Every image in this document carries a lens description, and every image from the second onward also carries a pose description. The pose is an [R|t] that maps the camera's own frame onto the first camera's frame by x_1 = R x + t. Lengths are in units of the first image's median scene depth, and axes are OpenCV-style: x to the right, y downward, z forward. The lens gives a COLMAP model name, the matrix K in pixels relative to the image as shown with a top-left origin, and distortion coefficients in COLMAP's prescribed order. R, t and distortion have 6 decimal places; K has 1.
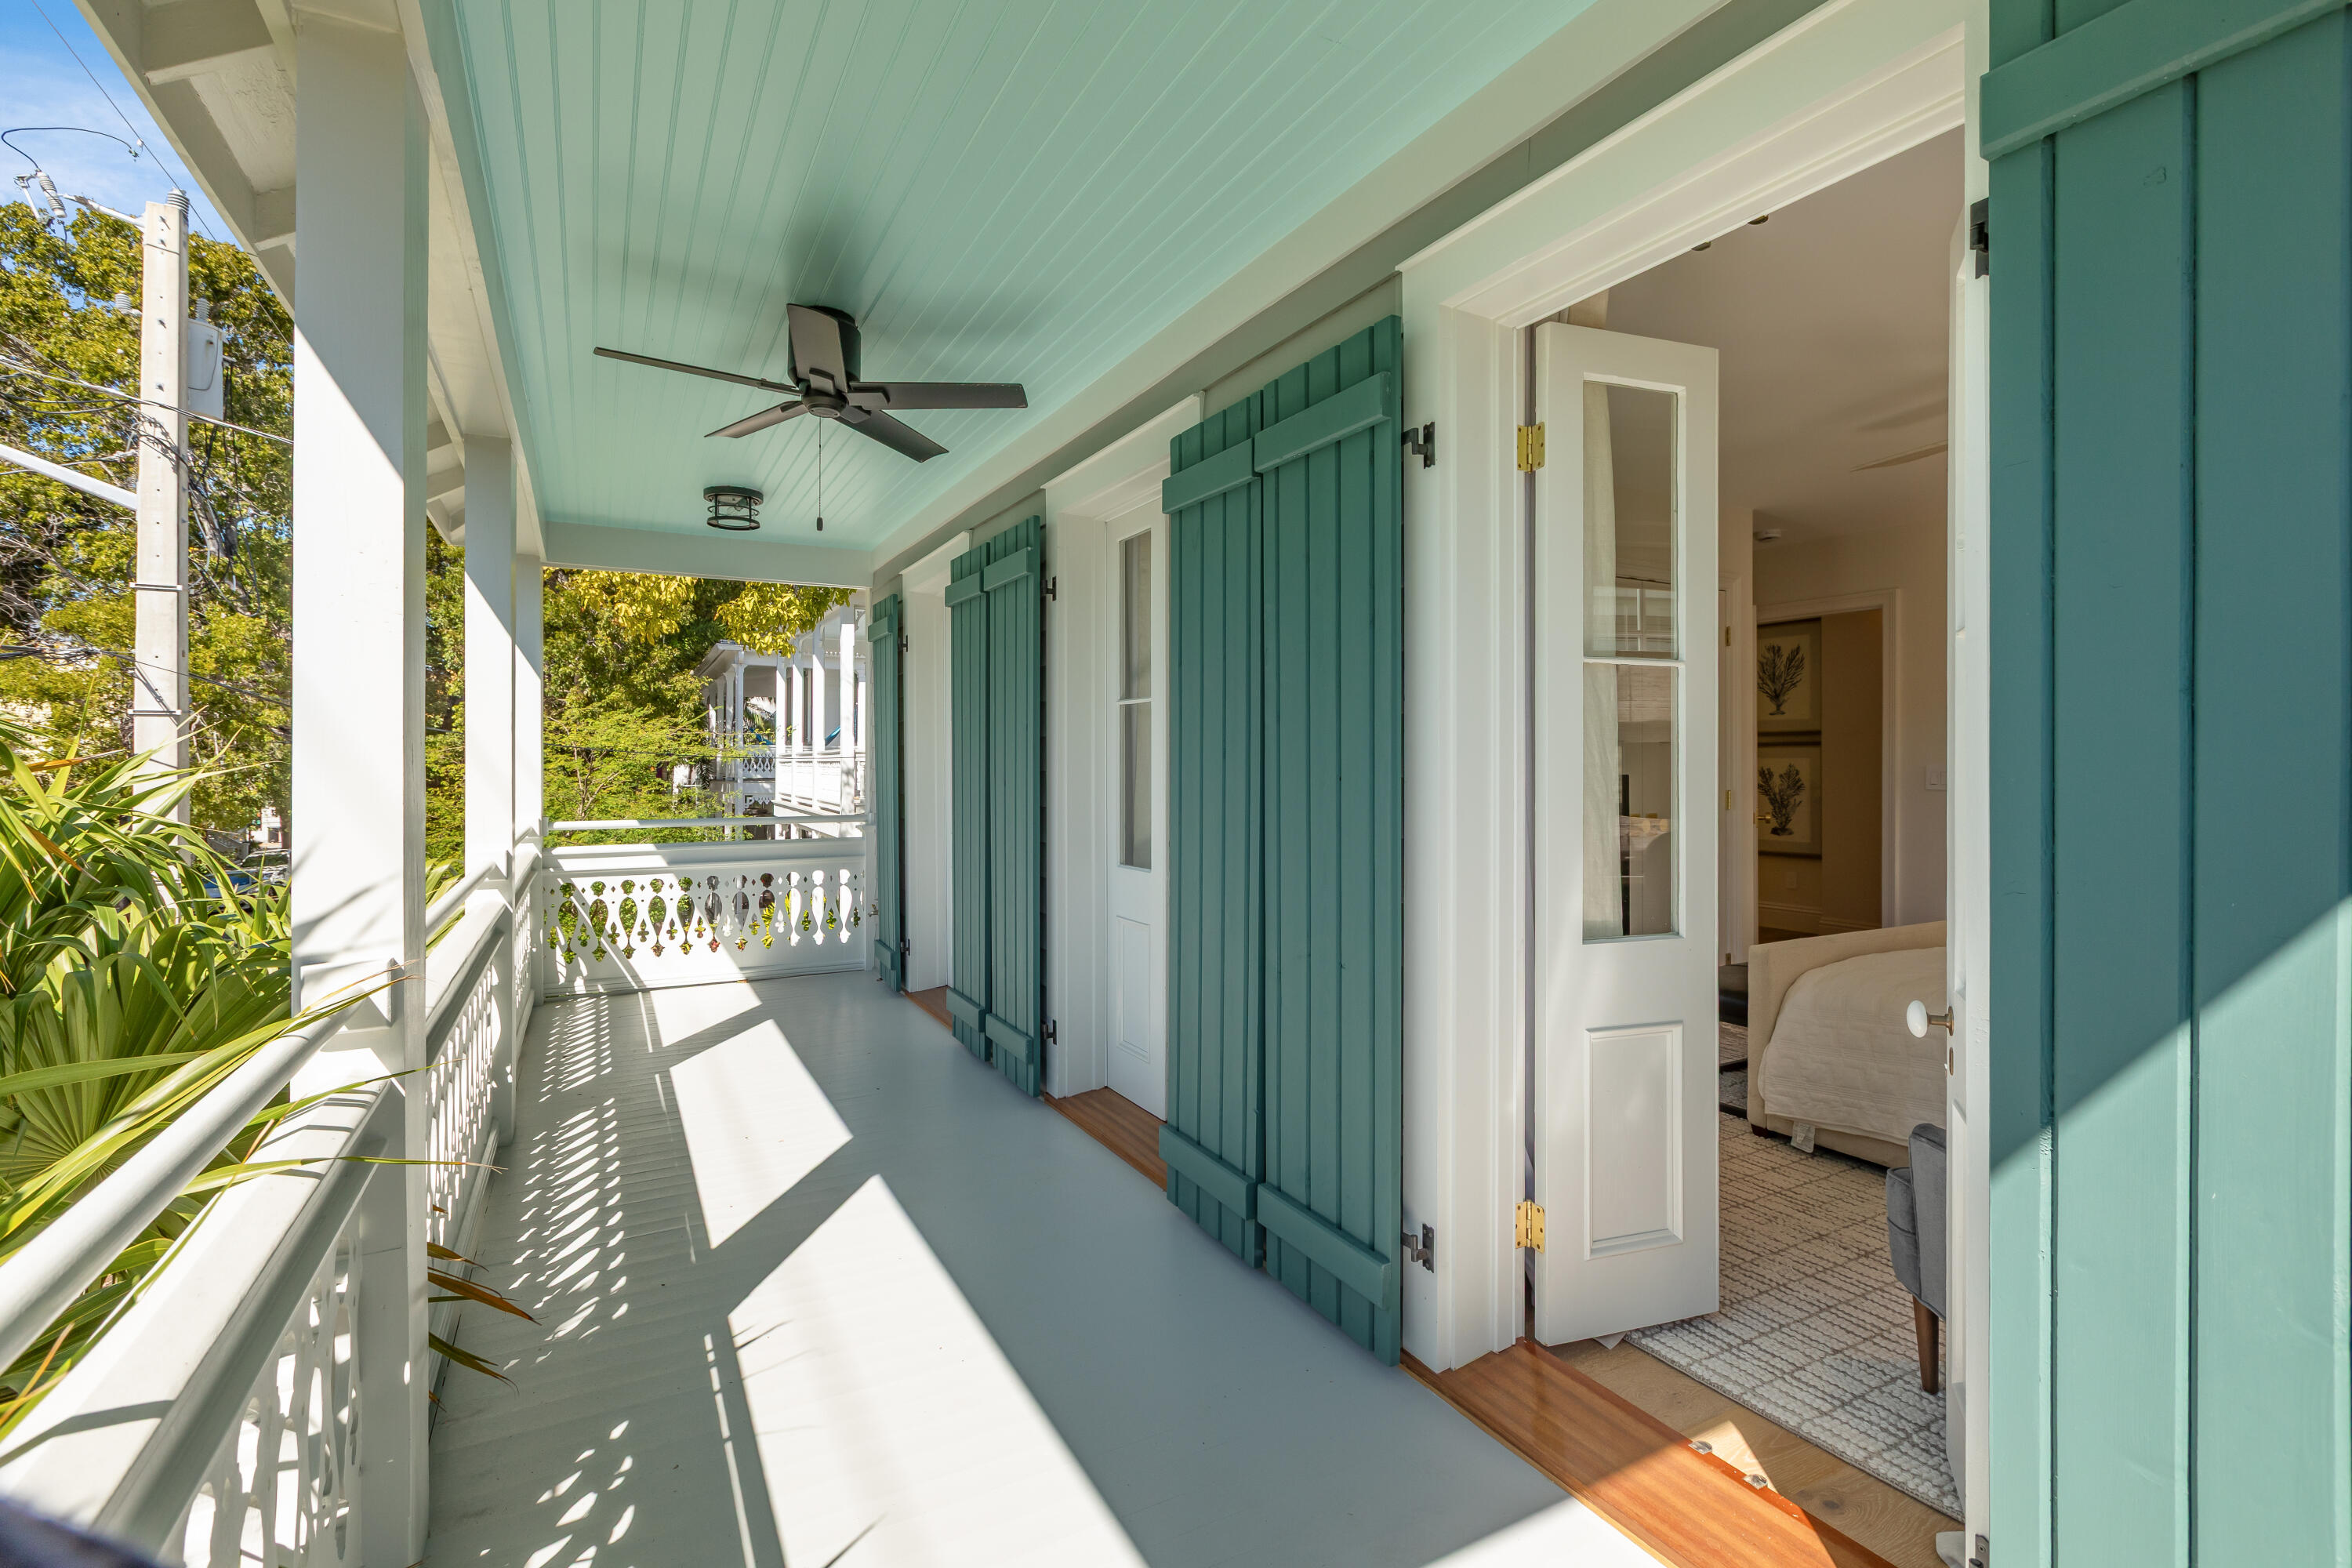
lens RADIAL K [[1075.8, 0, 1175.0], [0, 1075.8, 777.7], [0, 0, 1]] dist [-0.000114, 0.000005]
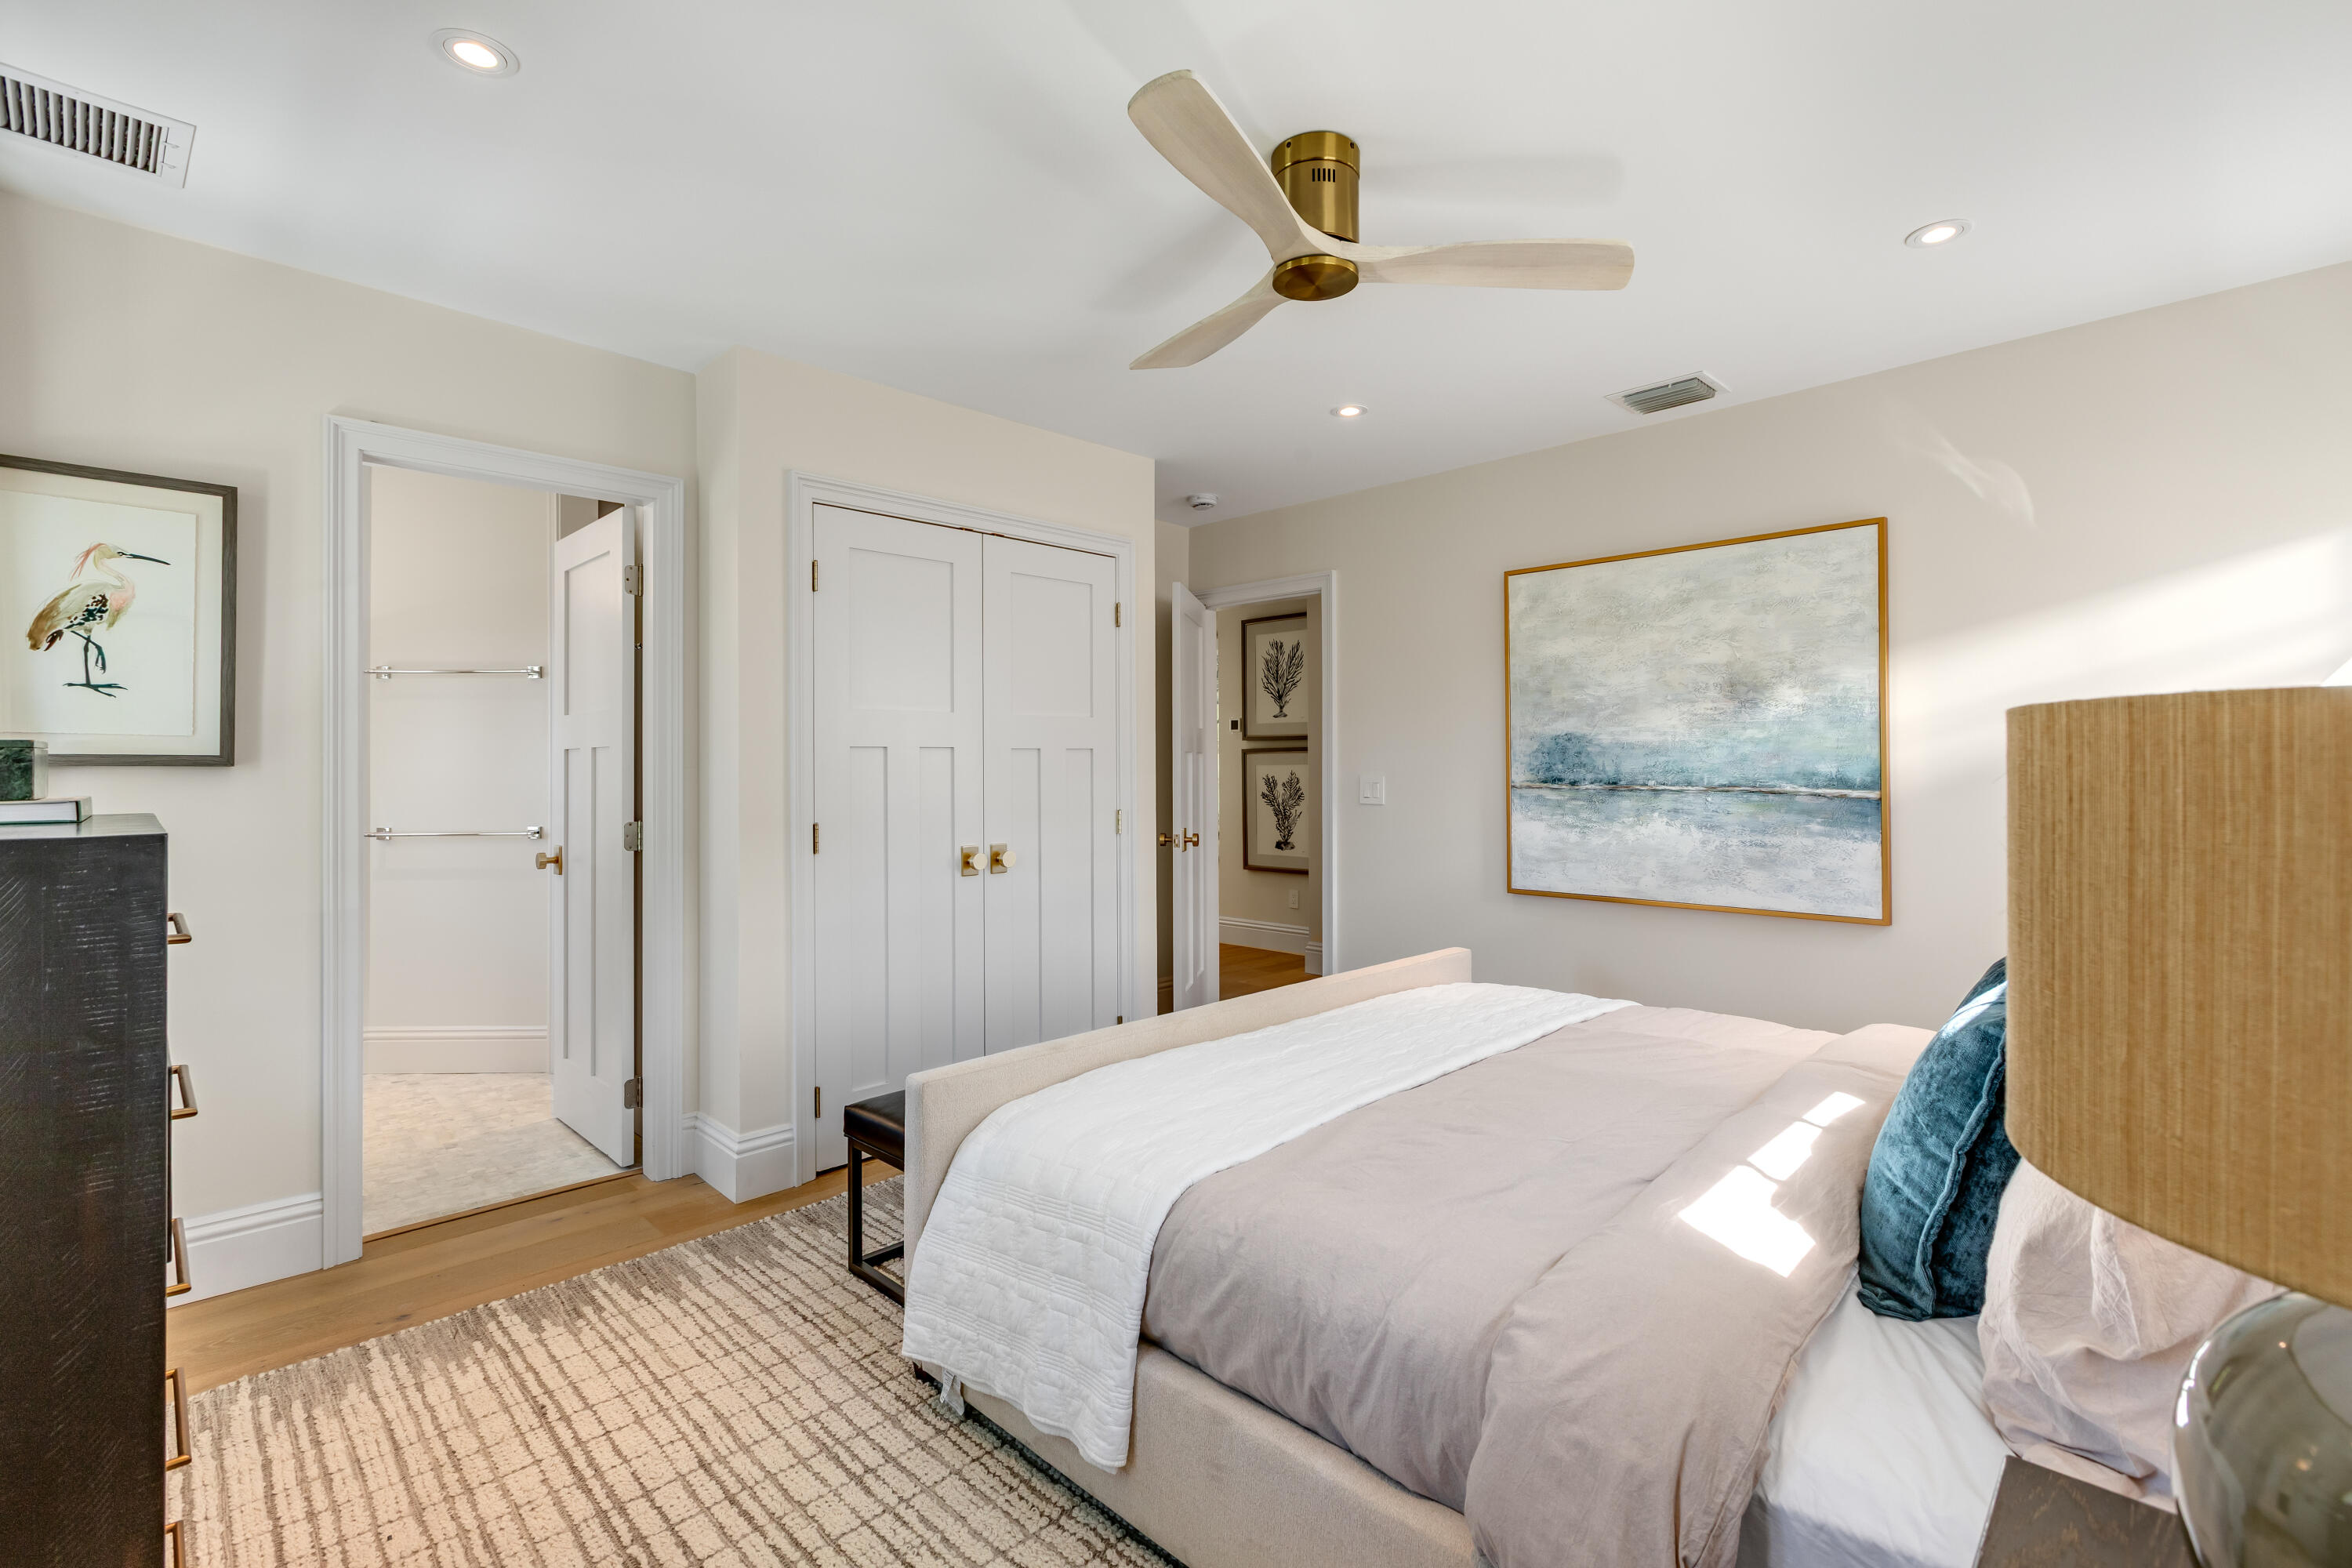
lens RADIAL K [[1068.6, 0, 1179.3], [0, 1068.6, 772.1], [0, 0, 1]] dist [0.005247, 0.000608]
pose [[0.960734, -0.001400, 0.277466, 0.230107], [0.003153, 0.999978, -0.005873, -0.007209], [-0.277452, 0.006517, 0.960717, 0.157645]]
